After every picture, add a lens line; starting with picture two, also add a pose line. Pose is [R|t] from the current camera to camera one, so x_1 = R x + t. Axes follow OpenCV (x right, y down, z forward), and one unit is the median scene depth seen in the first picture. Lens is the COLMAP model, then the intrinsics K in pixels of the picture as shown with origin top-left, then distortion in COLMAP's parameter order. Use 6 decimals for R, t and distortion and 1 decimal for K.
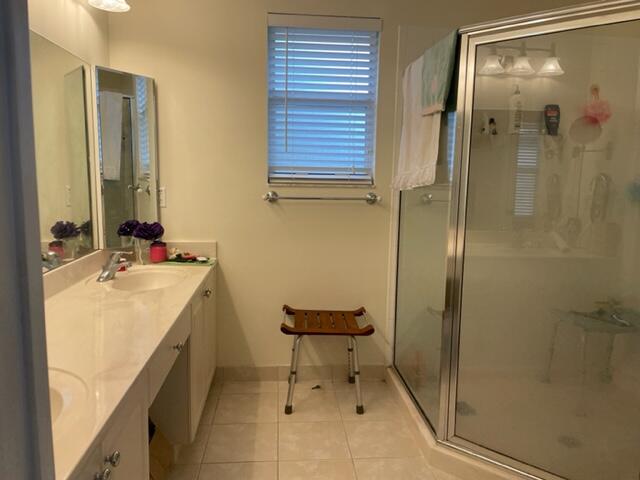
lens RADIAL K [[484.6, 0, 323.6], [0, 484.6, 239.3], [0, 0, 1]] dist [0.022917, -0.011553]
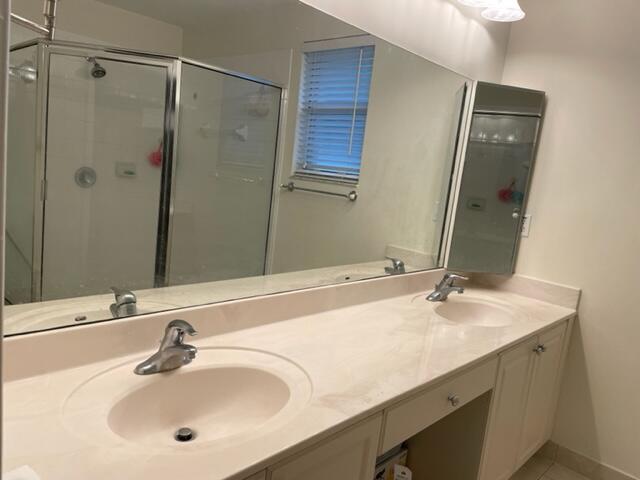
lens RADIAL K [[484.6, 0, 319.6], [0, 484.6, 240.9], [0, 0, 1]] dist [0.022917, -0.011553]
pose [[0.668916, 0.166355, -0.724484, 0.073899], [-0.201630, 0.978702, 0.038563, -0.021742], [0.715469, 0.120282, 0.688212, 0.157122]]
